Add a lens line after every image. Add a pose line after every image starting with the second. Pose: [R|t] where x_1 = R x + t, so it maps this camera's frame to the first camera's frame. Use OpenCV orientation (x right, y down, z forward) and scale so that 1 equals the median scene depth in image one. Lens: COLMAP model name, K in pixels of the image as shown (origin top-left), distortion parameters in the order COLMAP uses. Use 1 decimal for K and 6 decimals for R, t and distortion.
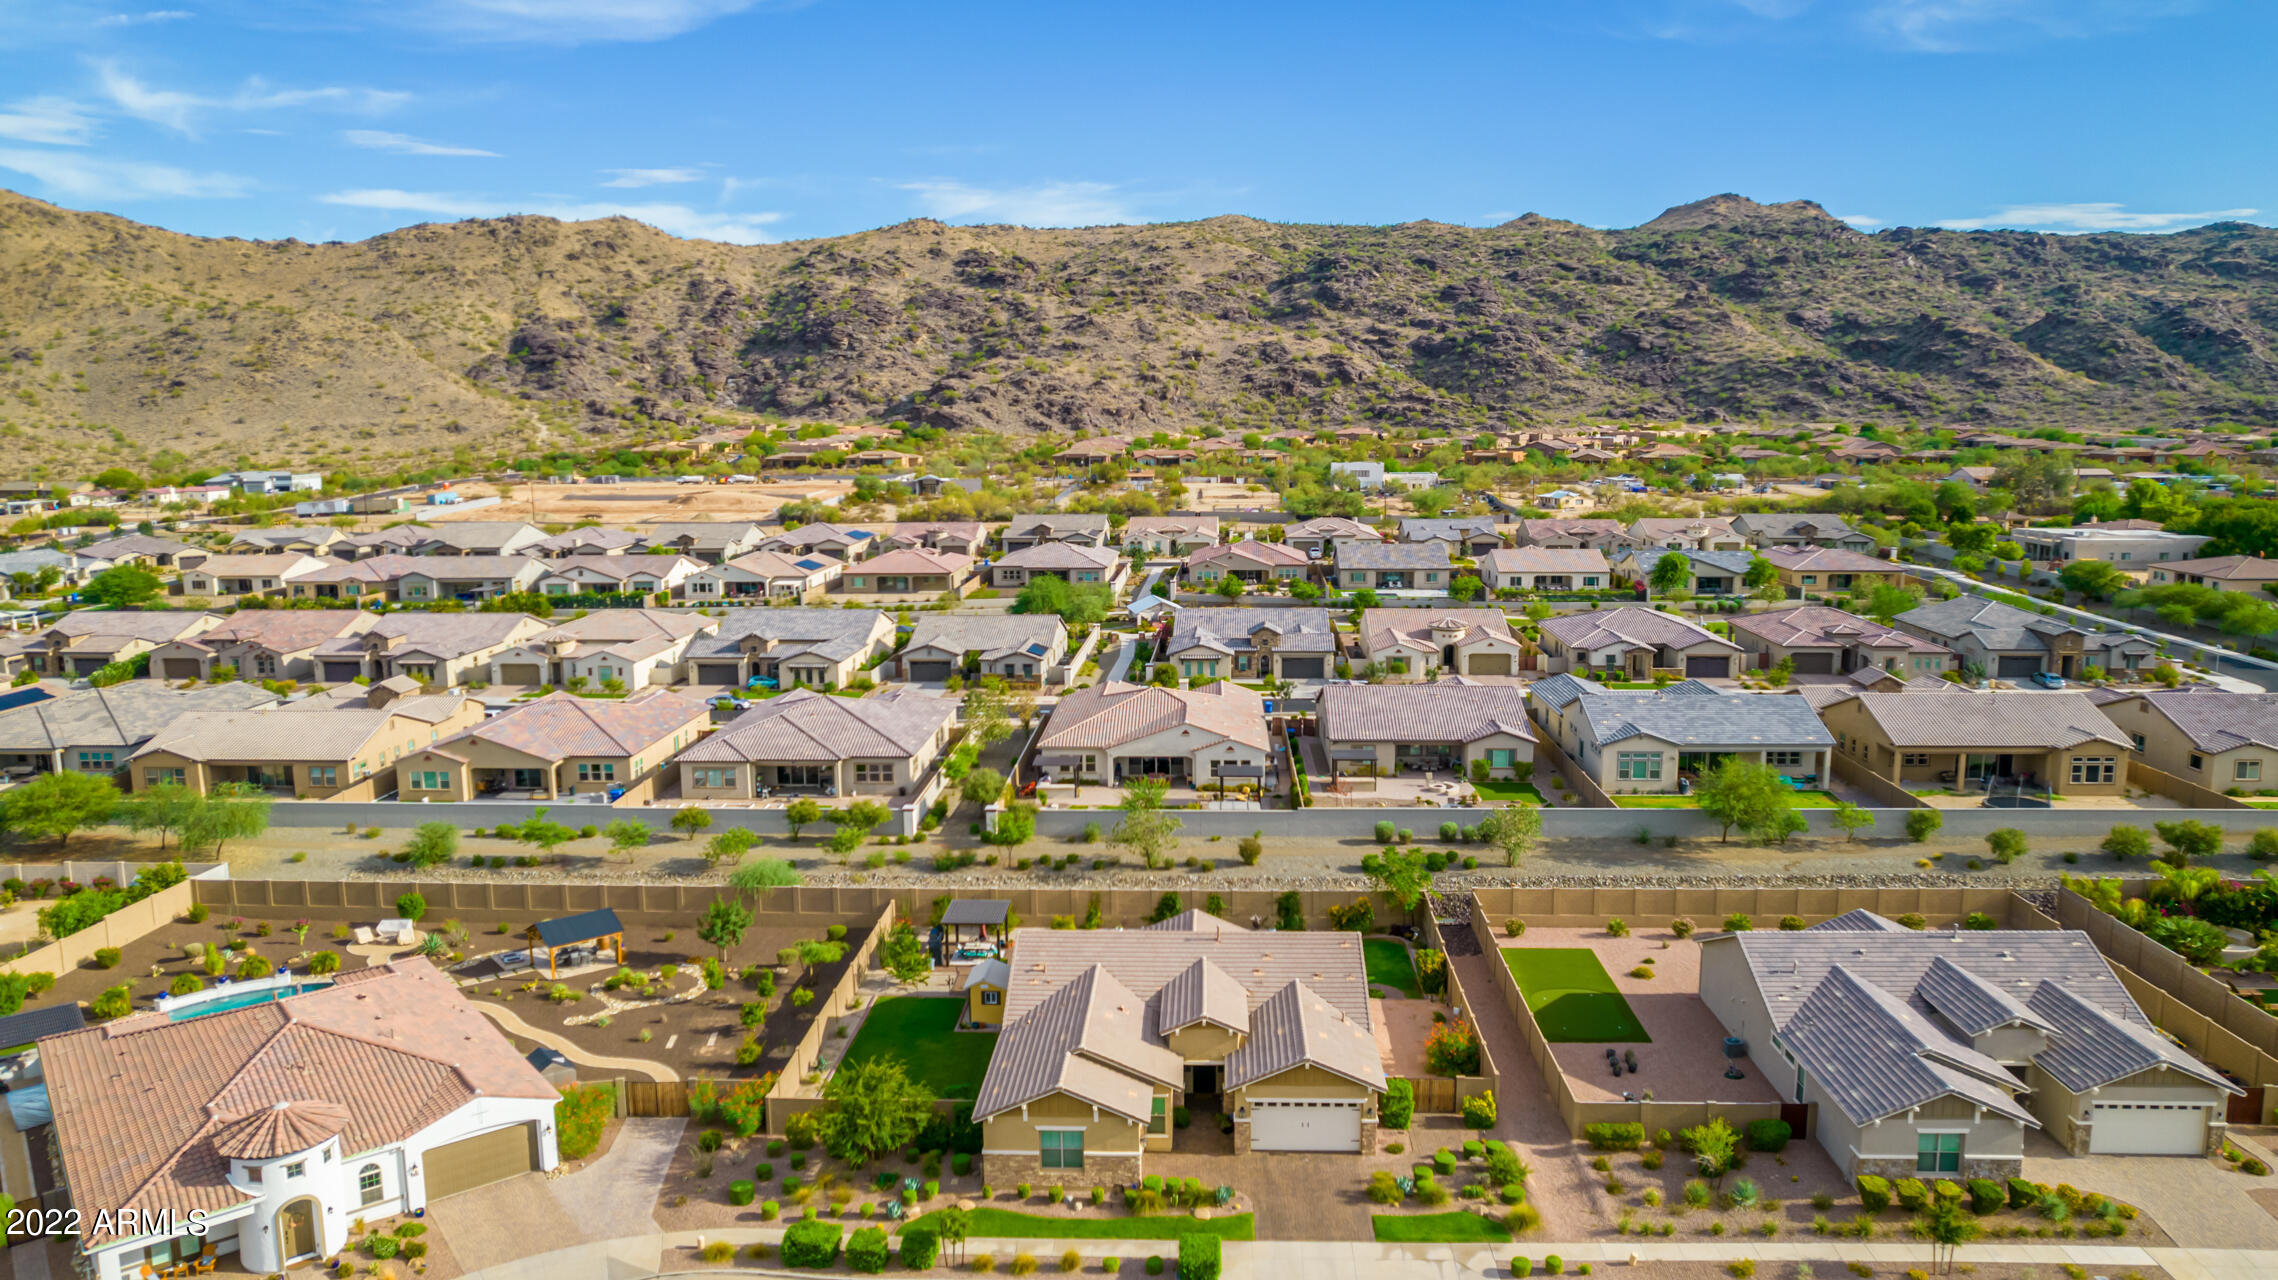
lens RADIAL K [[1533.6, 0, 1140.6], [0, 1533.6, 639.4], [0, 0, 1]] dist [-0.085989, 0.082076]
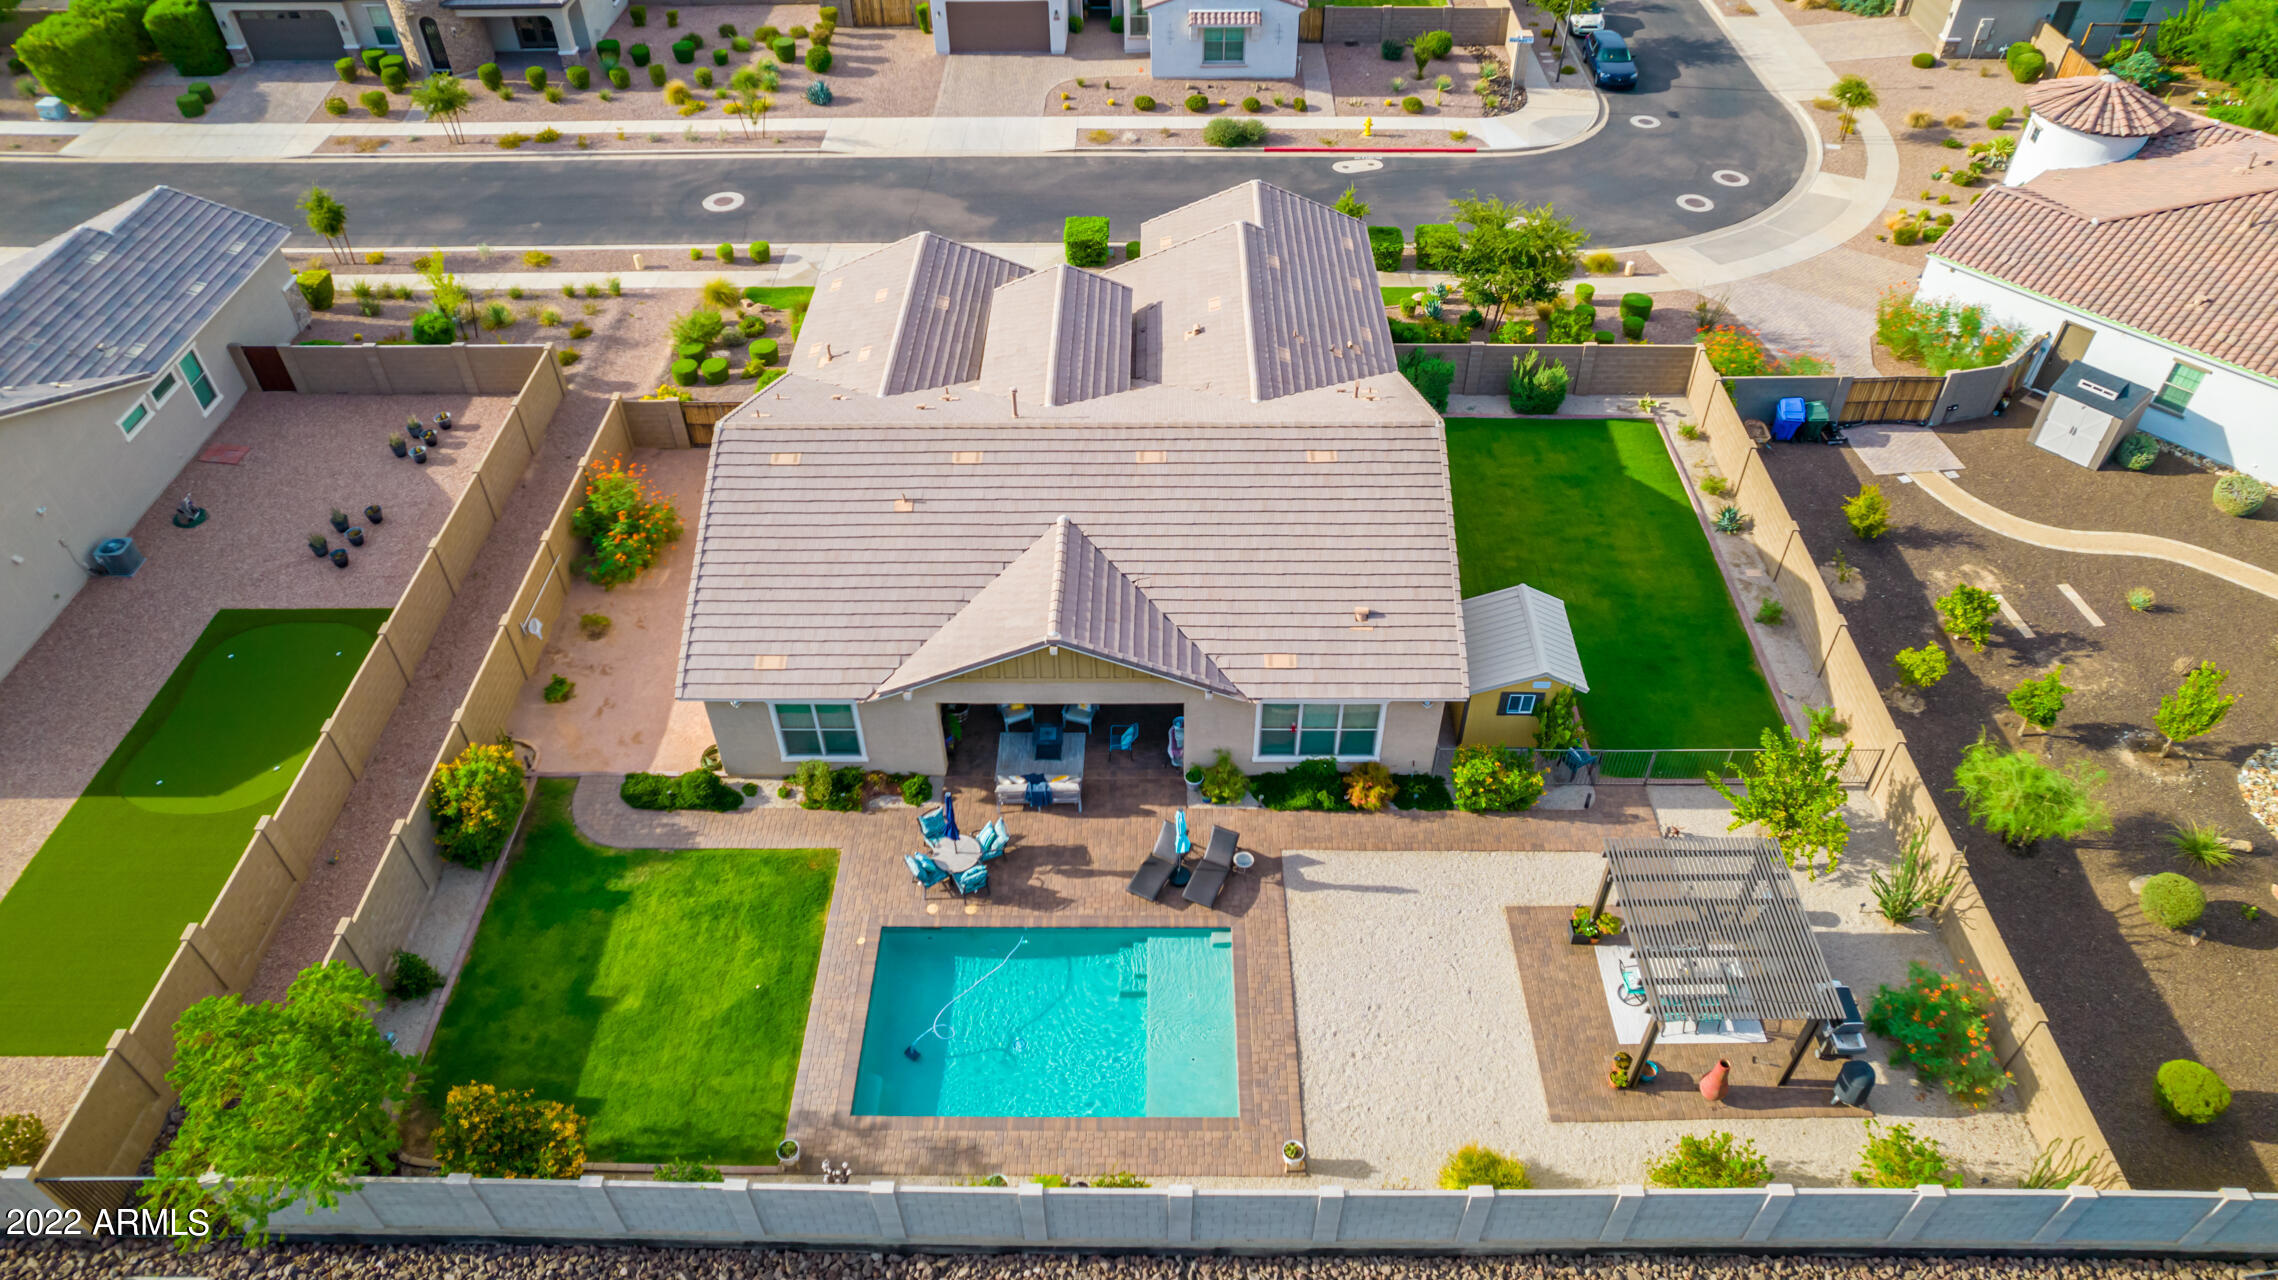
lens RADIAL K [[1451.9, 0, 1139.6], [0, 1451.9, 639.6], [0, 0, 1]] dist [-0.078947, 0.075502]
pose [[-0.999226, 0.036975, -0.013409, 0.001599], [0.012362, 0.618892, 0.785379, -0.008959], [0.037338, 0.784606, -0.618870, 0.101103]]
